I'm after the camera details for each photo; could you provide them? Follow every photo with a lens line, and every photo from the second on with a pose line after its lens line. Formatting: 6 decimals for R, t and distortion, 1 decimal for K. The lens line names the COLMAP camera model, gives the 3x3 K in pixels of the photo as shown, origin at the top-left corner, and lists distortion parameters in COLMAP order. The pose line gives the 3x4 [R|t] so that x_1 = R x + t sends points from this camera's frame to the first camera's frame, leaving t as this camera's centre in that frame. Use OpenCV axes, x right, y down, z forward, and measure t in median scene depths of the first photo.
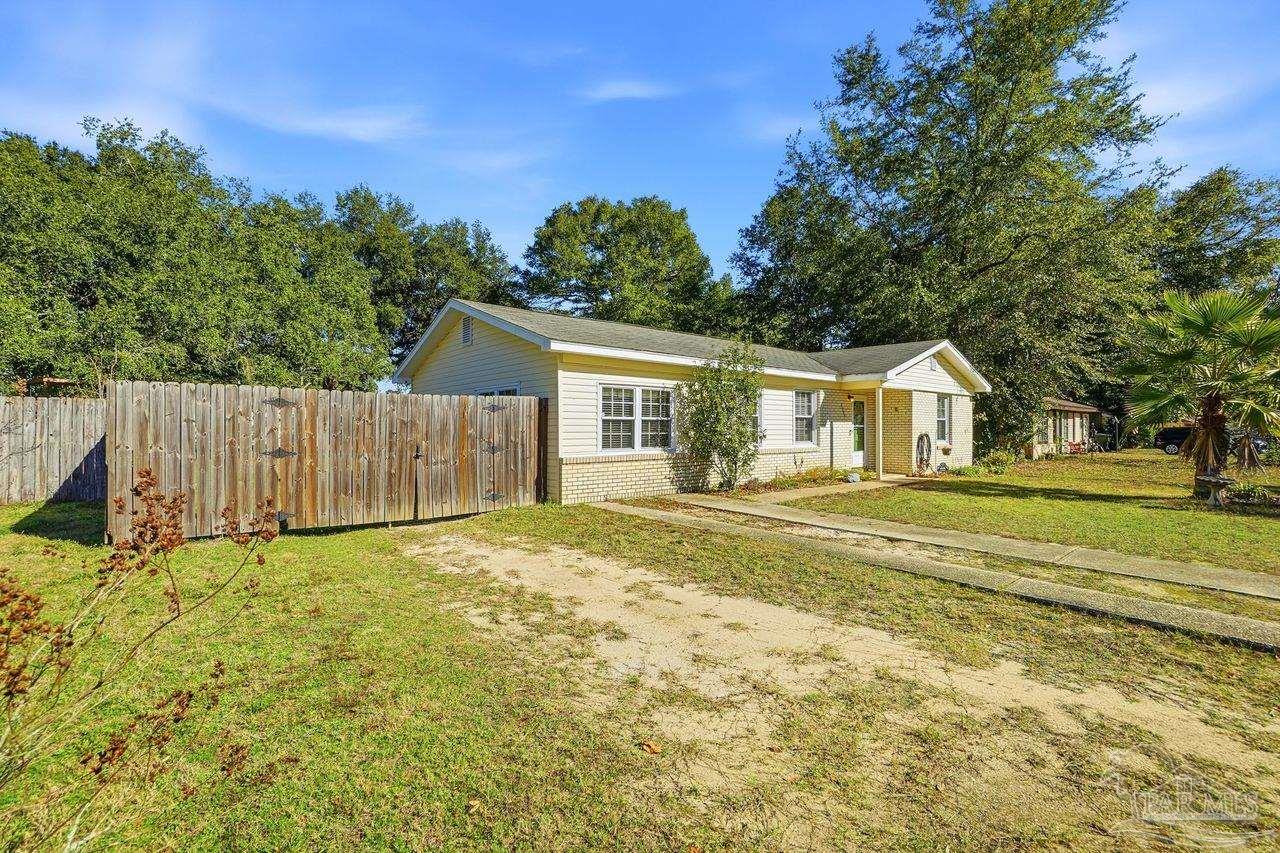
lens RADIAL K [[575.4, 0, 676.8], [0, 575.4, 429.1], [0, 0, 1]] dist [-0.047897, 0.011807]
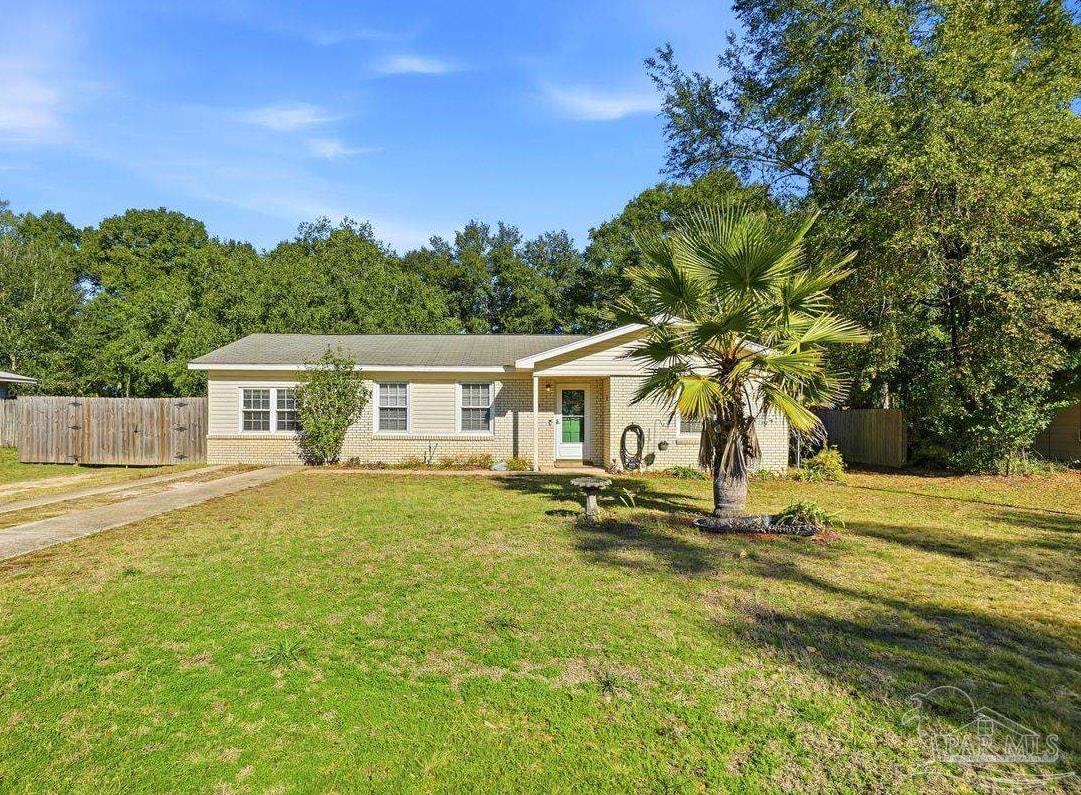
lens RADIAL K [[574.8, 0, 532.0], [0, 574.8, 420.7], [0, 0, 1]] dist [-0.040190, 0.000143]
pose [[0.755209, 0.007504, -0.655441, 0.978895], [-0.005295, 0.999972, 0.005348, -0.002330], [0.655463, -0.000568, 0.755227, 0.253385]]
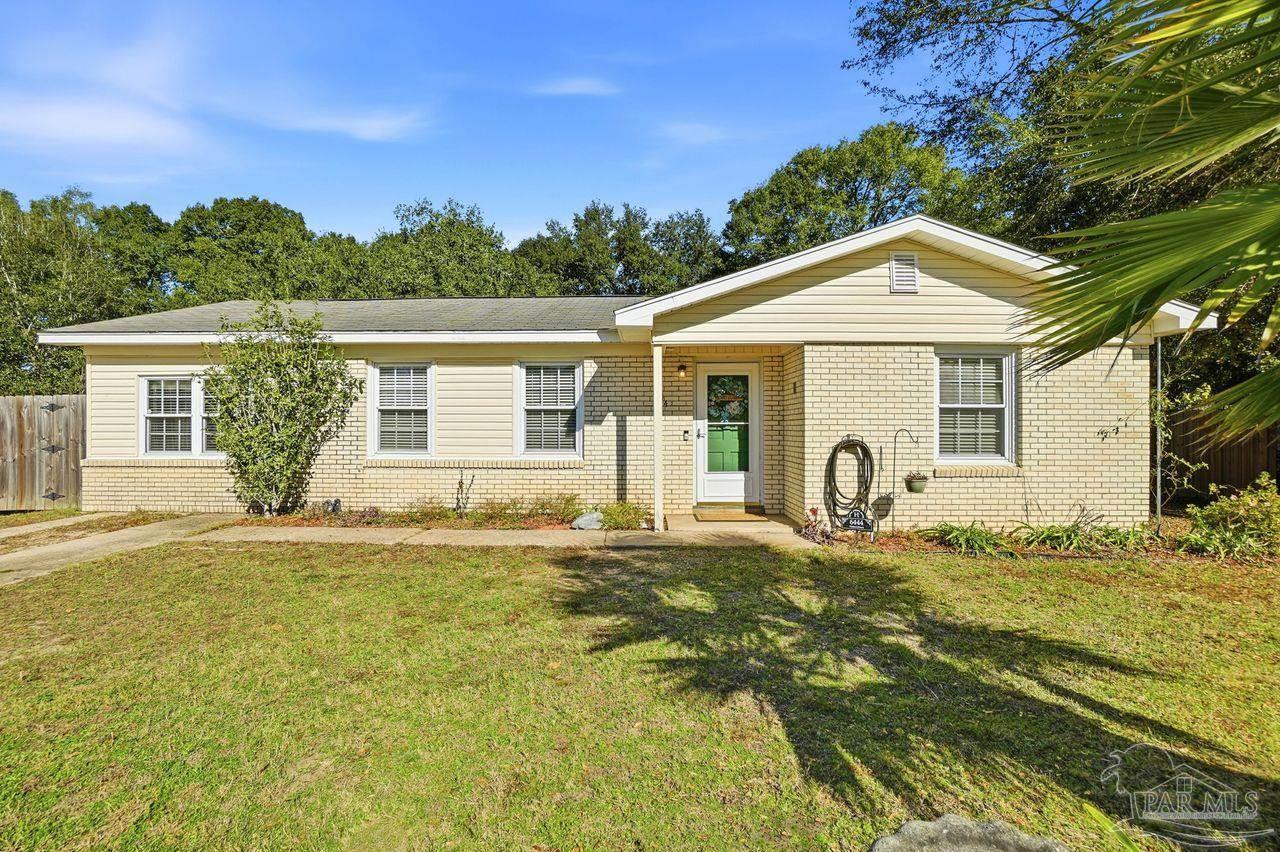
lens RADIAL K [[575.4, 0, 640.2], [0, 575.4, 428.4], [0, 0, 1]] dist [-0.047897, 0.011807]
pose [[0.725953, 0.003864, -0.687734, 0.678751], [-0.000985, 0.999989, 0.004579, -0.002915], [0.687744, -0.002647, 0.725949, 0.619174]]
